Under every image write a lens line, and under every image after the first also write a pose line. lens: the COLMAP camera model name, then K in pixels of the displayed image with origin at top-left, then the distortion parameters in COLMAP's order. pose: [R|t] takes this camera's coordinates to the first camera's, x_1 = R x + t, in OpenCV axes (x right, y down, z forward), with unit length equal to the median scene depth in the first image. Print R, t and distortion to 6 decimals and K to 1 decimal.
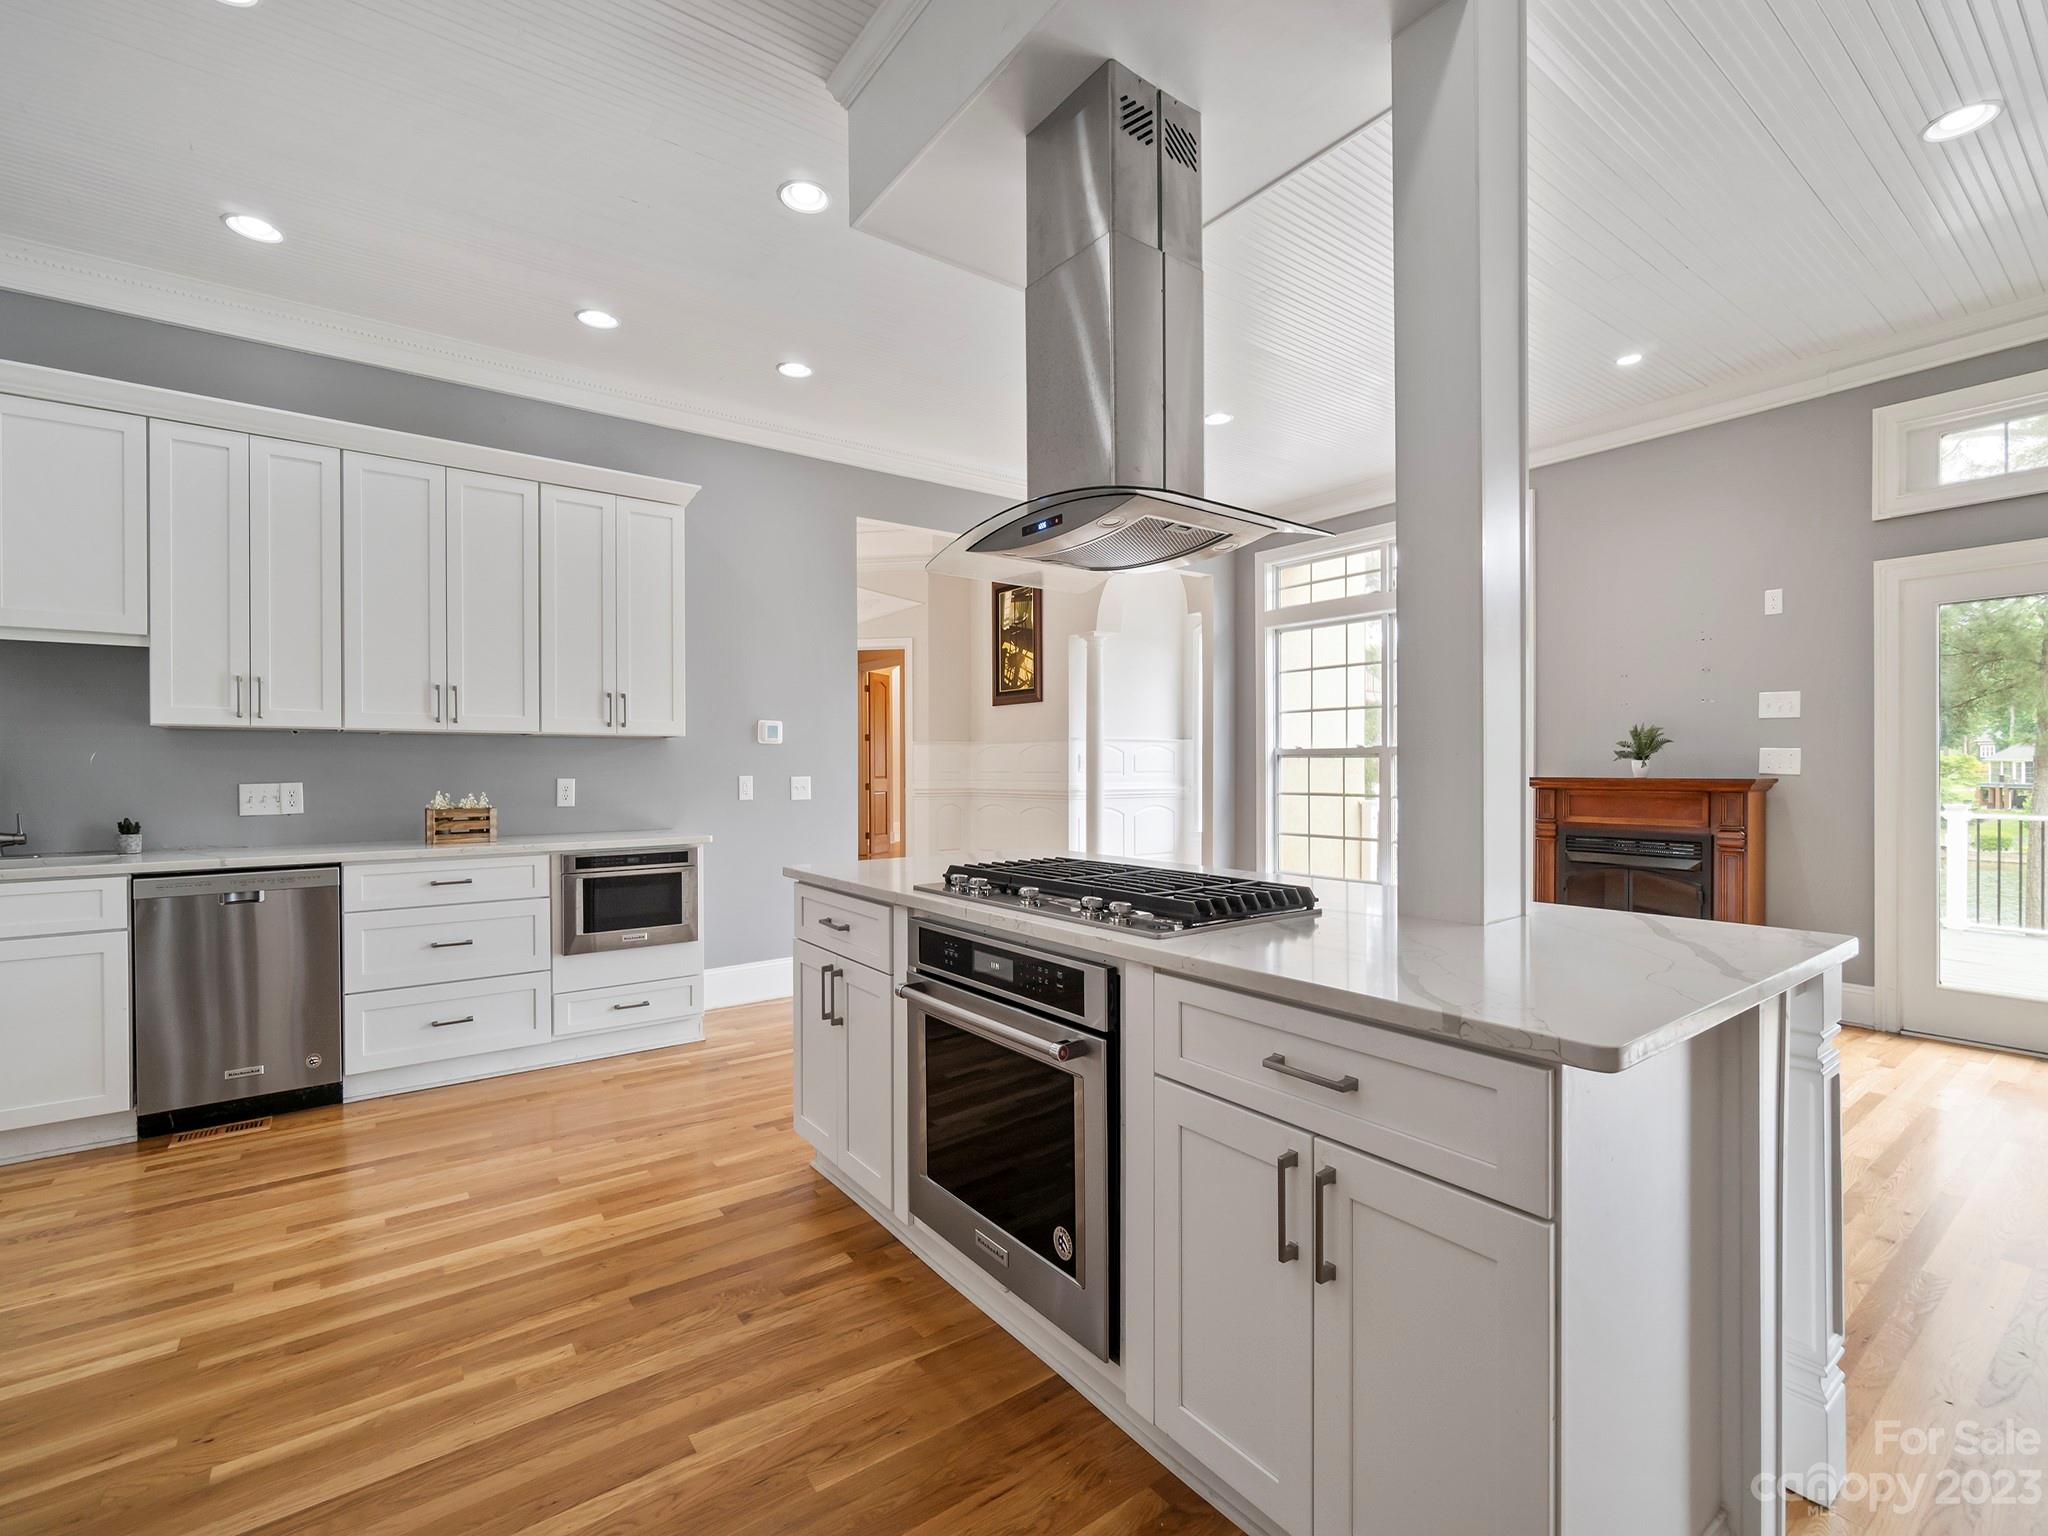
lens RADIAL K [[884.4, 0, 1000.9], [0, 884.4, 772.9], [0, 0, 1]] dist [-0.009378, 0.001699]
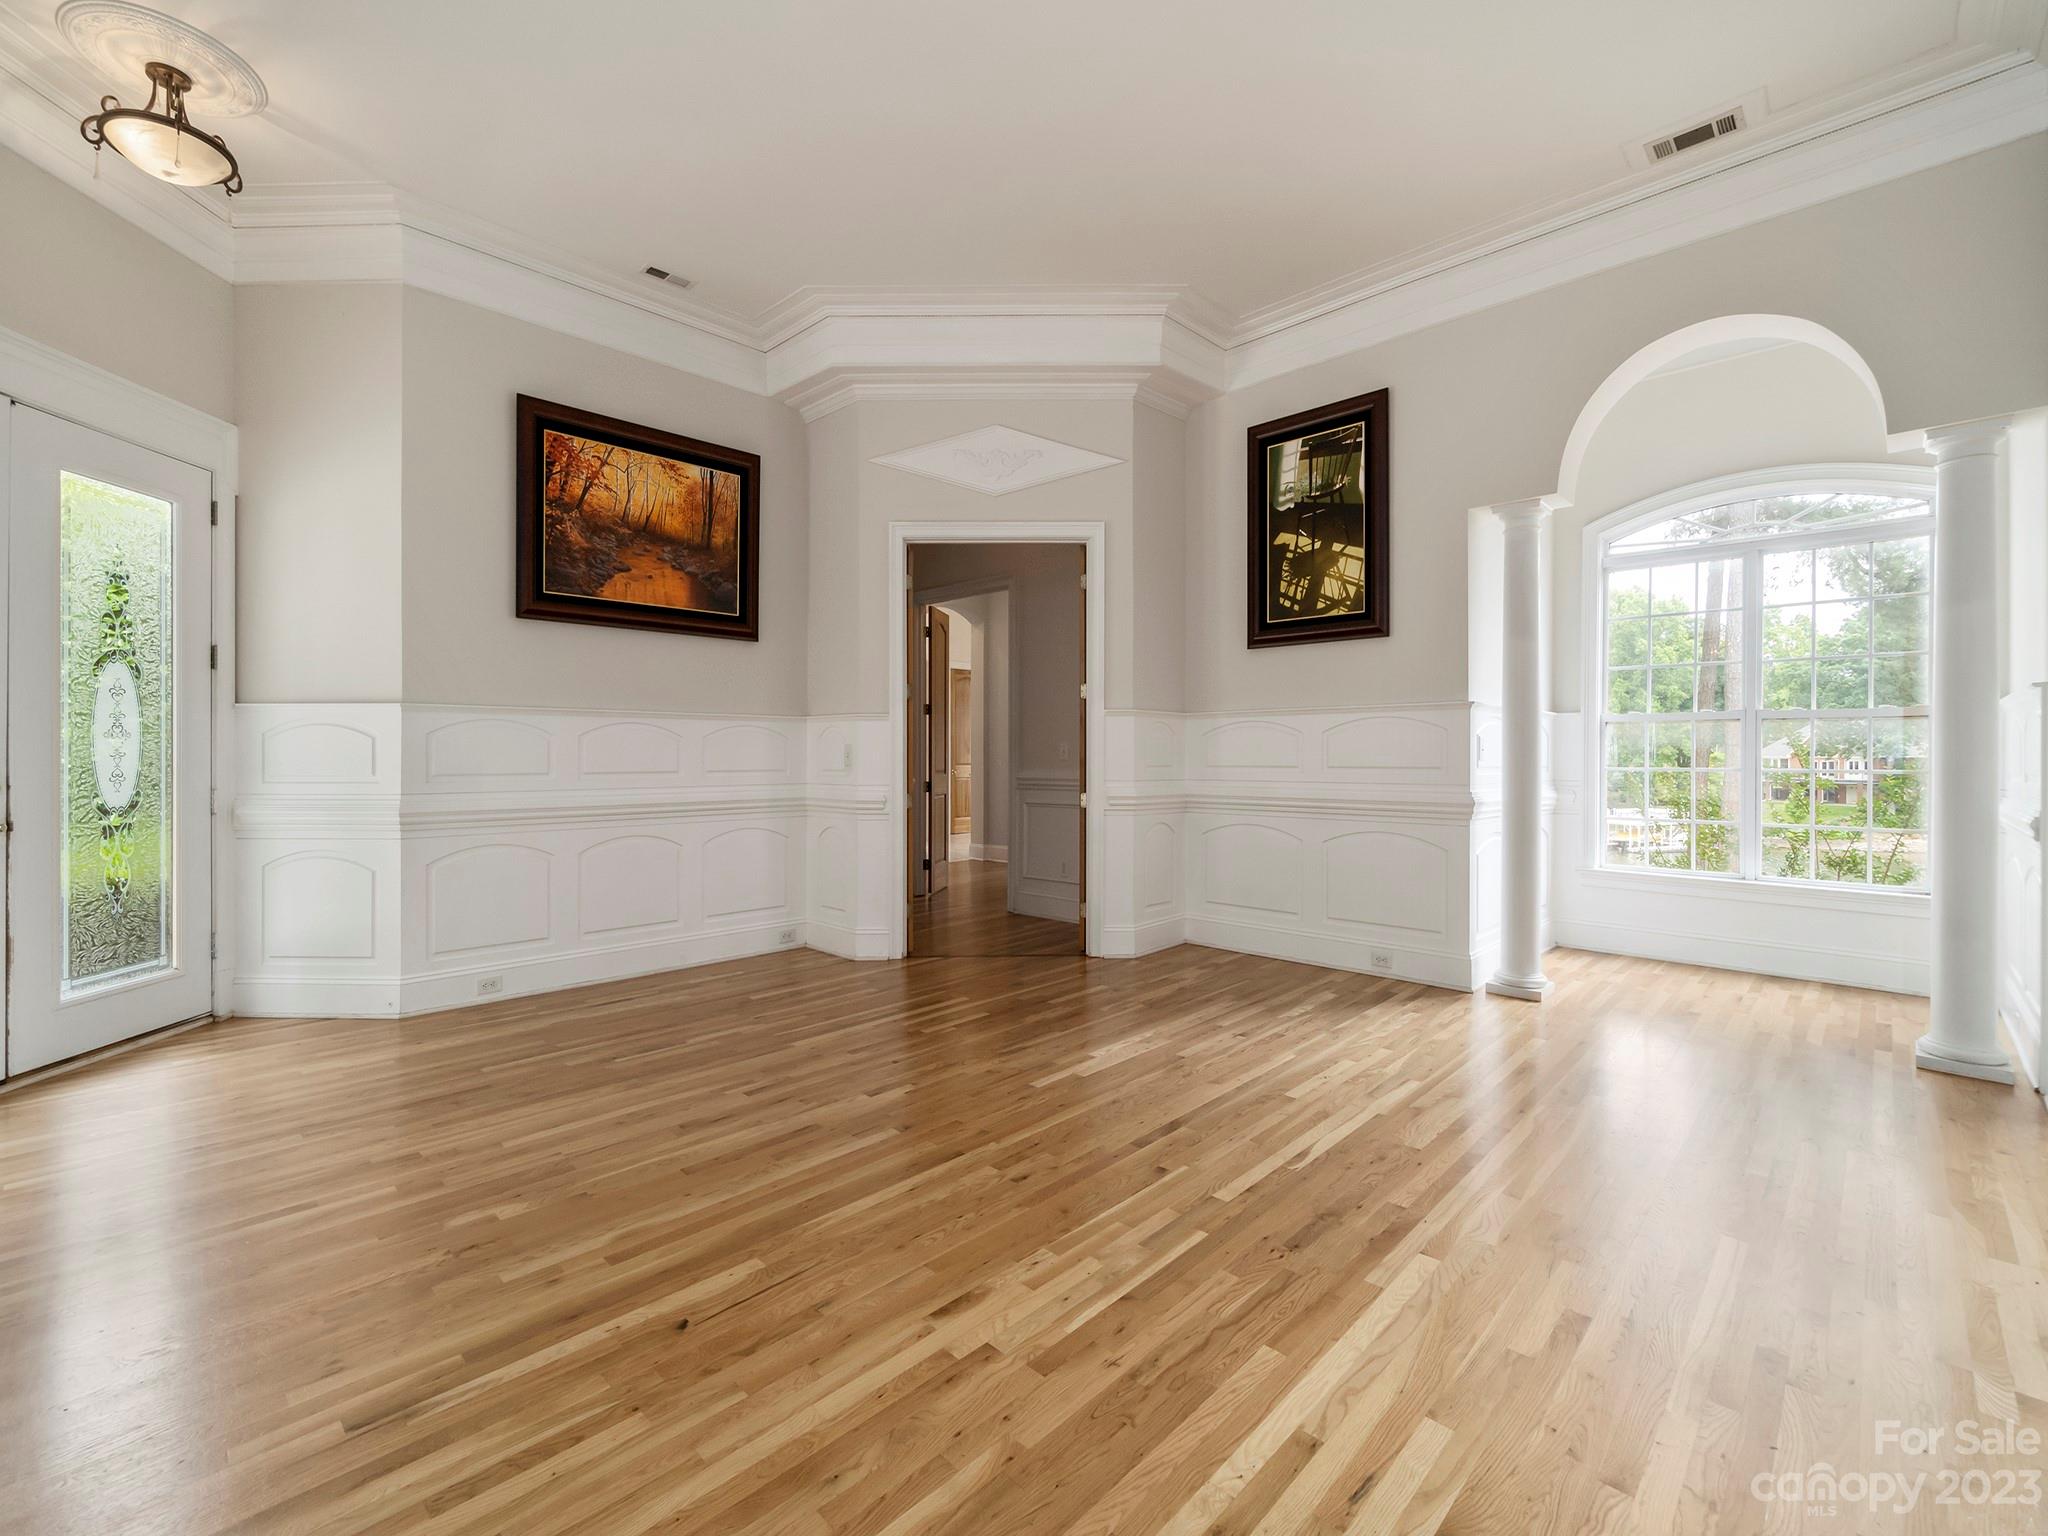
lens RADIAL K [[884.4, 0, 985.7], [0, 884.4, 757.3], [0, 0, 1]] dist [-0.009378, 0.001699]
pose [[0.989404, 0.006295, 0.145054, -0.567027], [-0.005279, 0.999959, -0.007388, -0.004206], [-0.145094, 0.006544, 0.989396, 1.053643]]
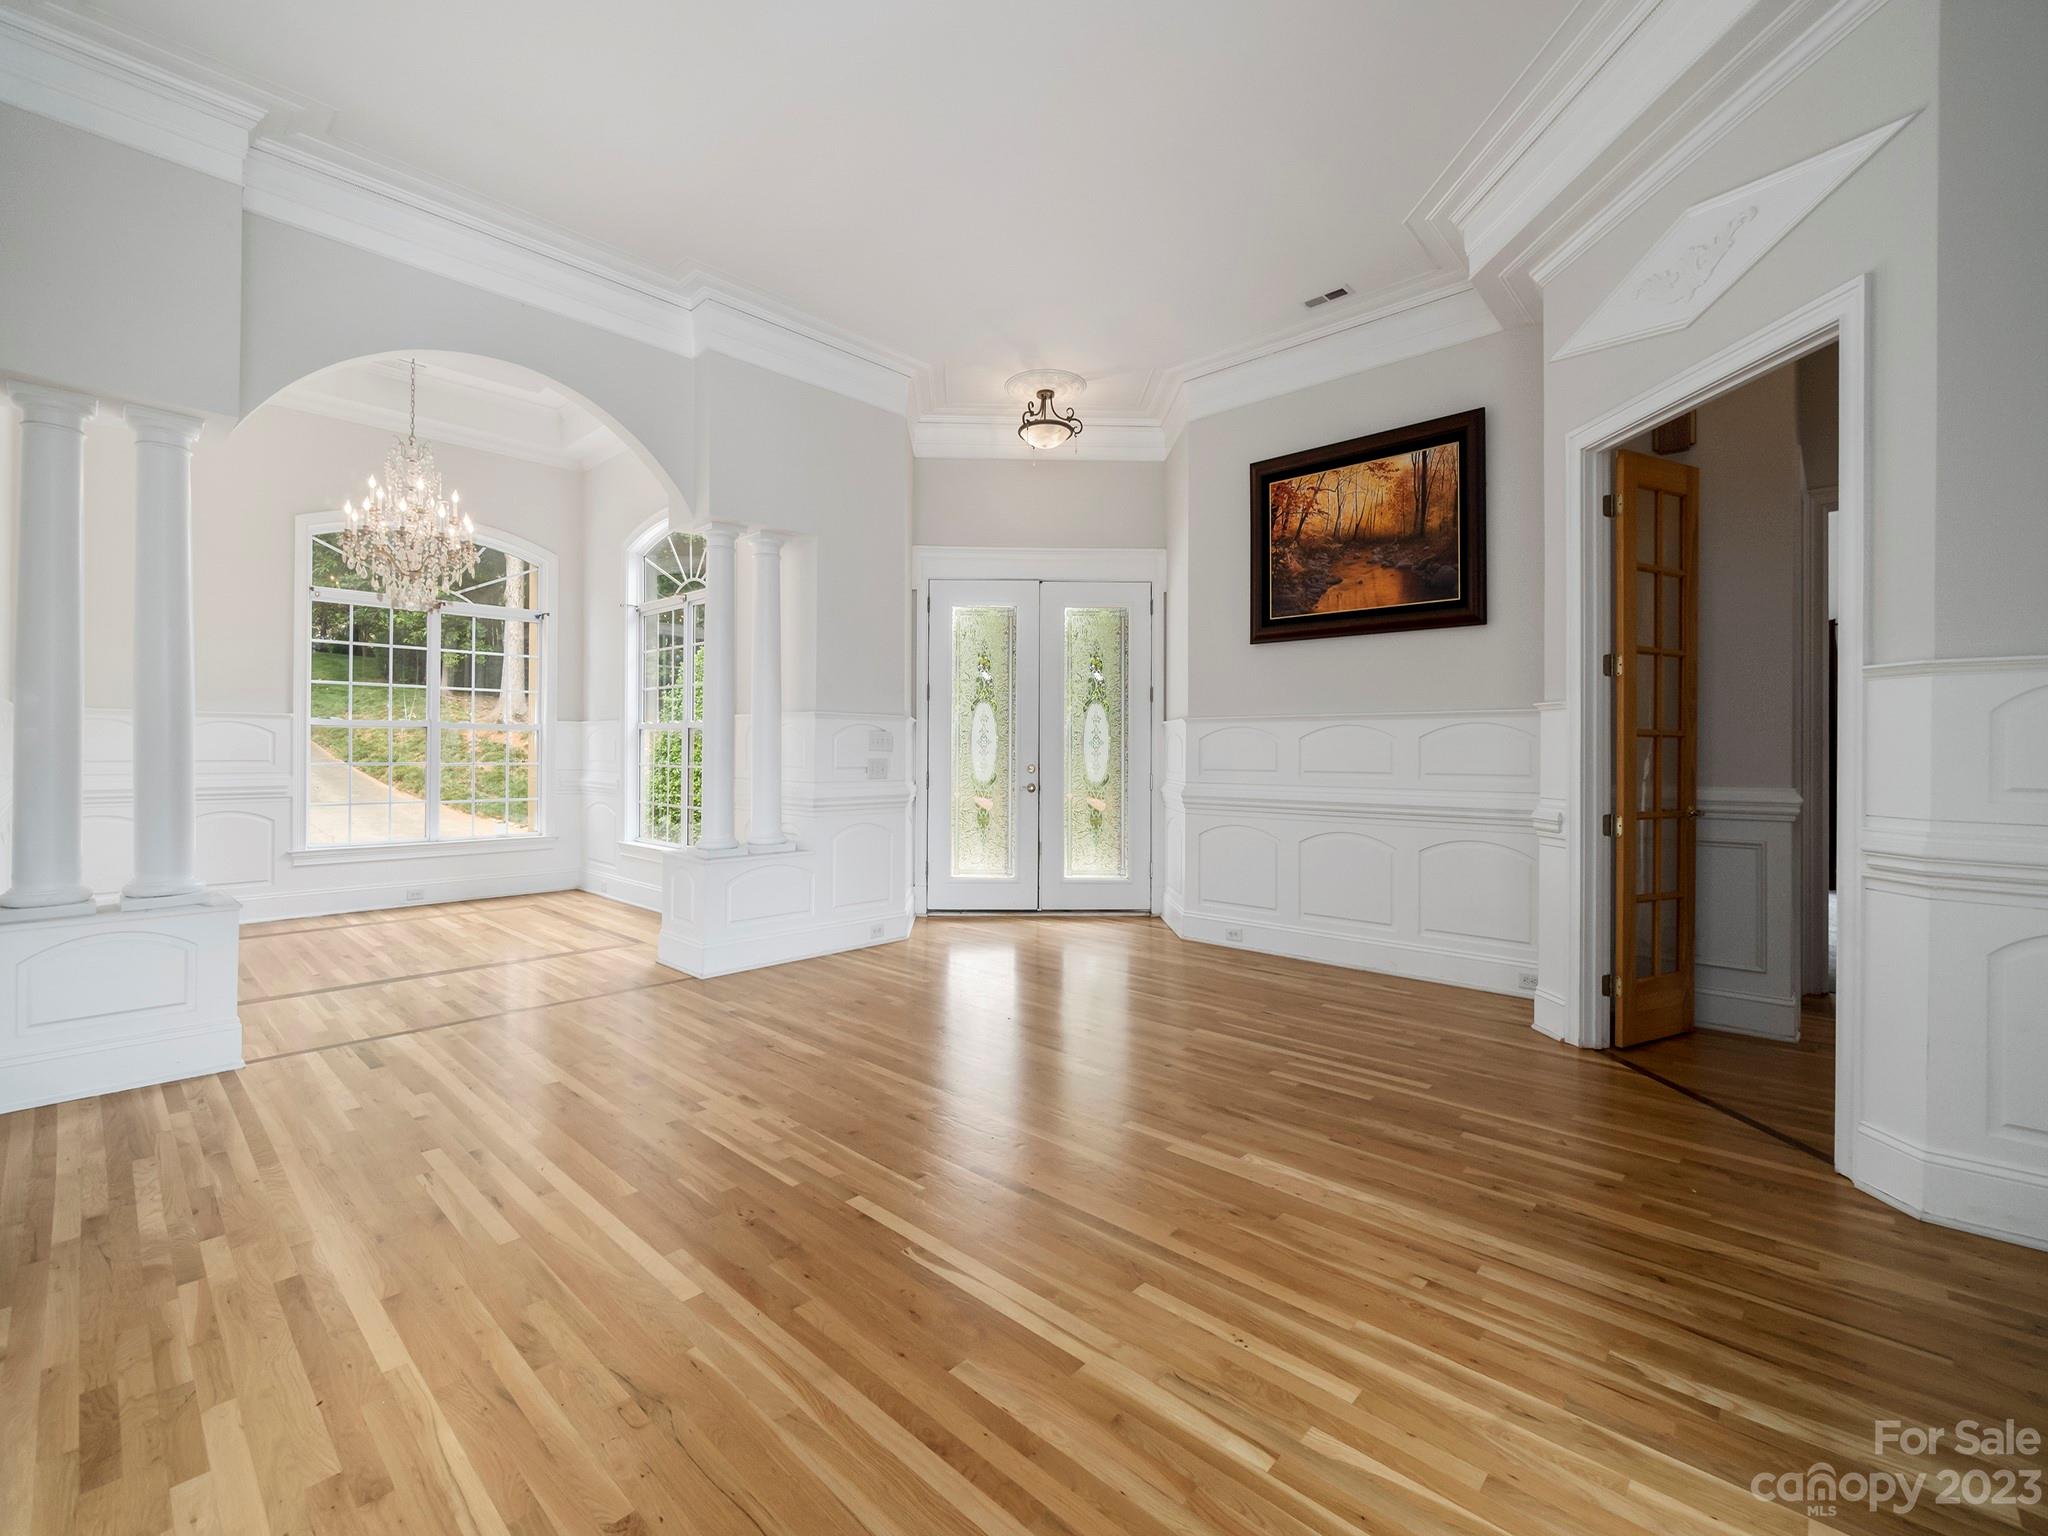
lens RADIAL K [[884.4, 0, 1025.2], [0, 884.4, 749.7], [0, 0, 1]] dist [-0.009378, 0.001699]
pose [[0.194081, 0.006163, -0.980966, 0.241652], [-0.016547, 0.999859, 0.003008, -0.017652], [0.980846, 0.015649, 0.194156, 1.588893]]
